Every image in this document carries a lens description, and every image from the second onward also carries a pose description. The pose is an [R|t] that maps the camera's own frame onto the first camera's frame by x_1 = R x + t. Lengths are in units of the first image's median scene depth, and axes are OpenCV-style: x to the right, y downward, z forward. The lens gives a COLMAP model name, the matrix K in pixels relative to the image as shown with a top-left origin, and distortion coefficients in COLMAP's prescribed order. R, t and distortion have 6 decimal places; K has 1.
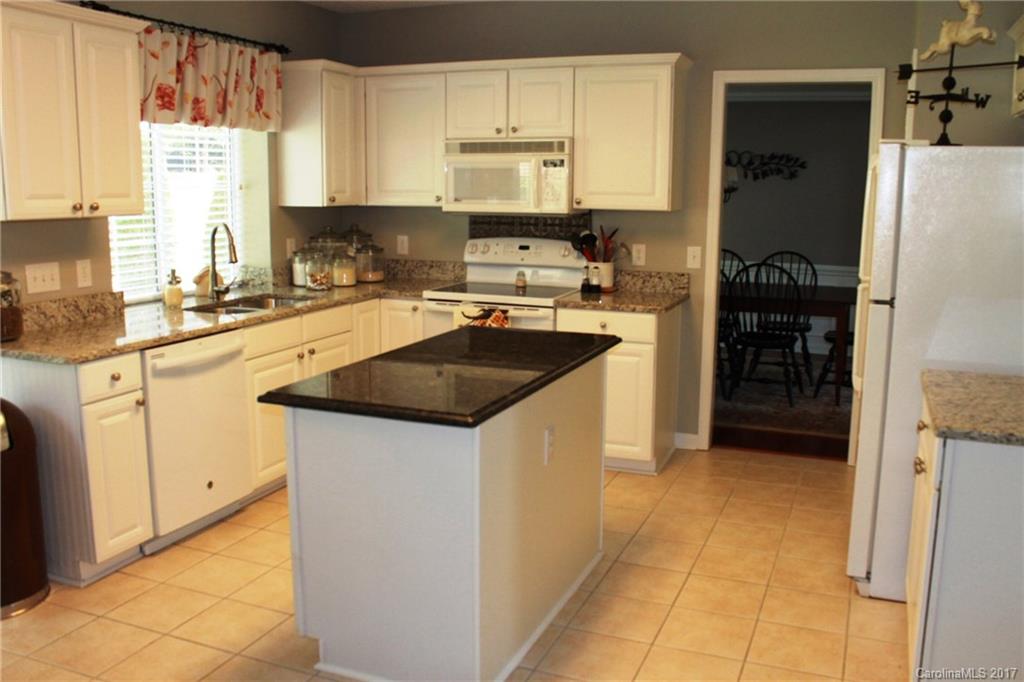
lens RADIAL K [[899.5, 0, 512.0], [0, 899.5, 341.0], [0, 0, 1]] dist [-0.155645, 0.137076]
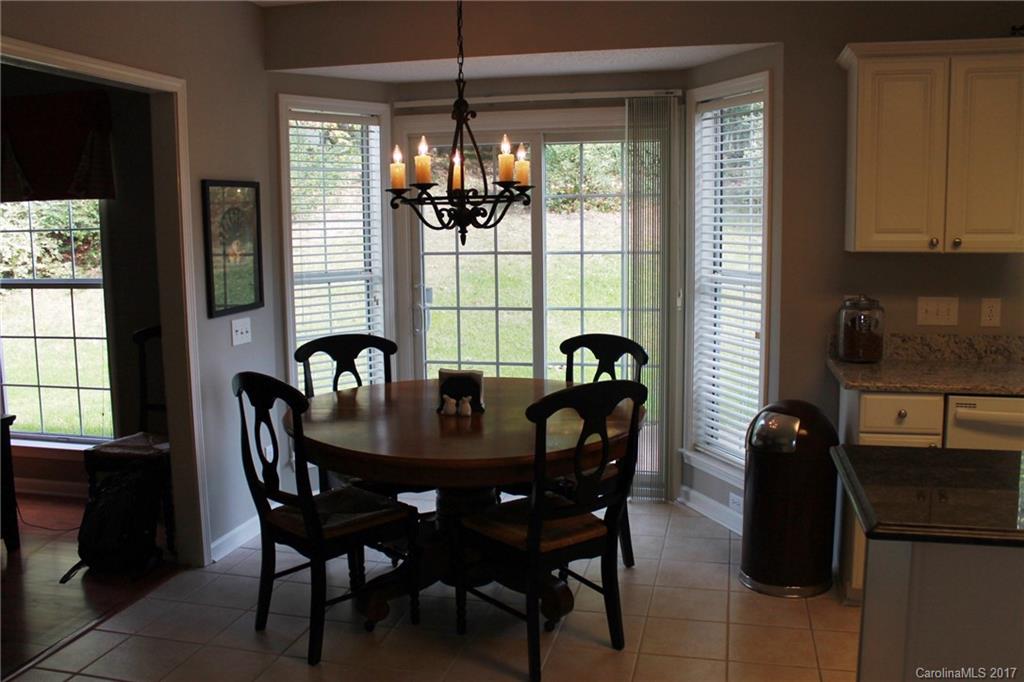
lens RADIAL K [[899.5, 0, 512.0], [0, 899.5, 341.0], [0, 0, 1]] dist [-0.155645, 0.137076]
pose [[0.151538, 0.118482, -0.981325, 0.295721], [-0.158030, 0.982924, 0.094272, -0.042791], [0.975737, 0.140792, 0.167674, 0.267013]]
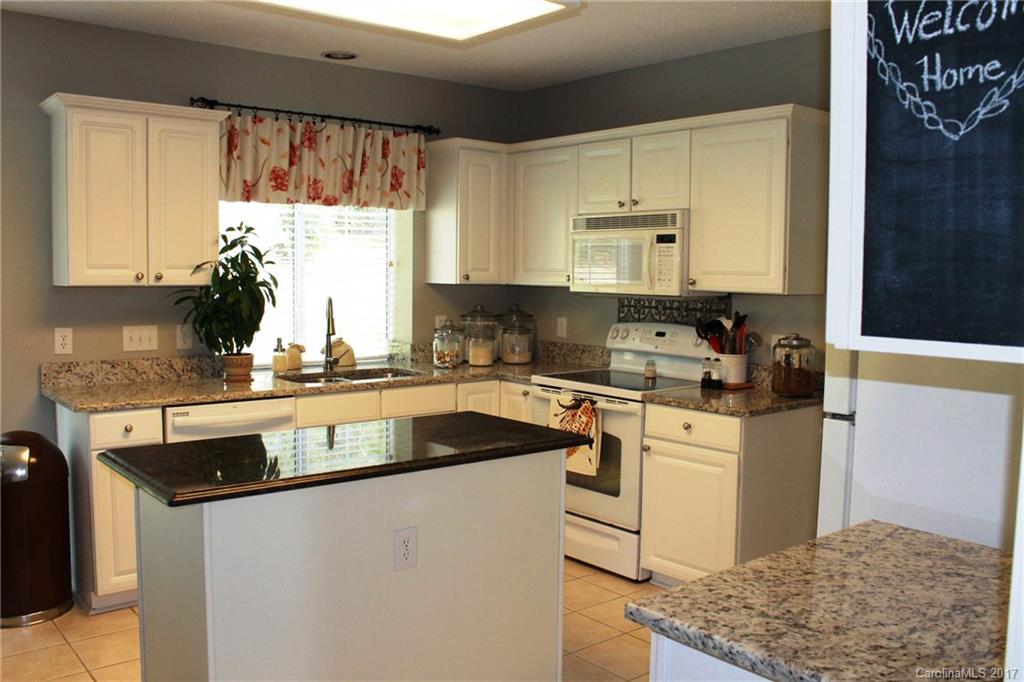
lens RADIAL K [[899.5, 0, 512.0], [0, 899.5, 341.0], [0, 0, 1]] dist [-0.155645, 0.137076]
pose [[0.879090, 0.040472, -0.474935, 0.333118], [-0.087256, 0.993216, -0.076870, -0.017521], [0.468602, 0.109016, 0.876657, 0.166343]]
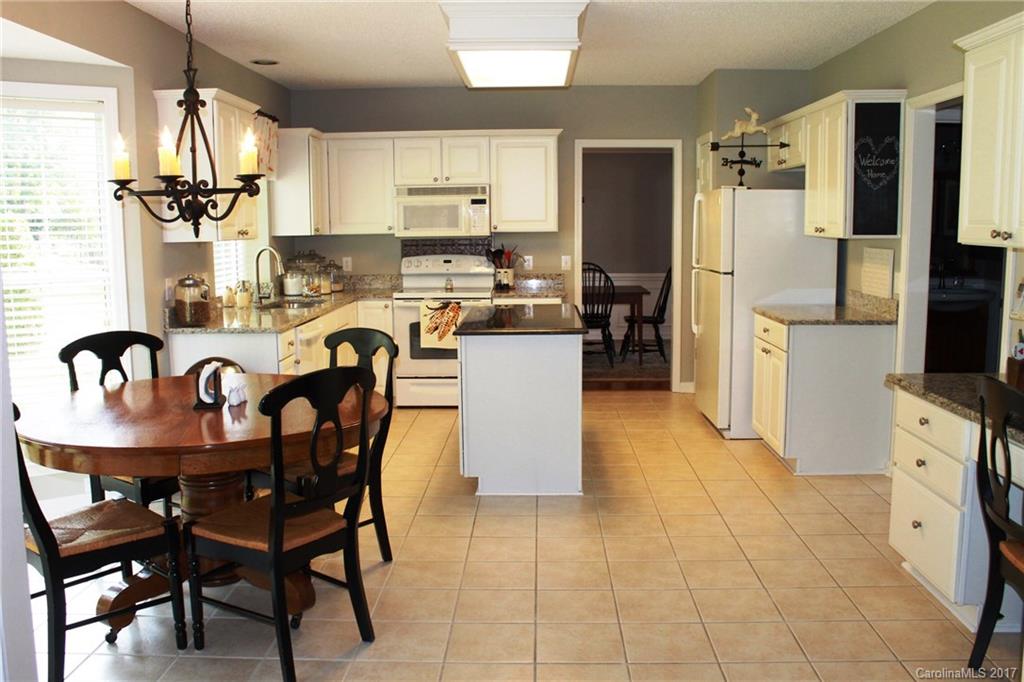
lens RADIAL K [[899.5, 0, 512.0], [0, 899.5, 341.0], [0, 0, 1]] dist [-0.155645, 0.137076]
pose [[0.935743, -0.062371, 0.347124, -0.422963], [0.076866, 0.996644, -0.028132, 0.073791], [-0.344204, 0.053007, 0.937397, -0.379934]]
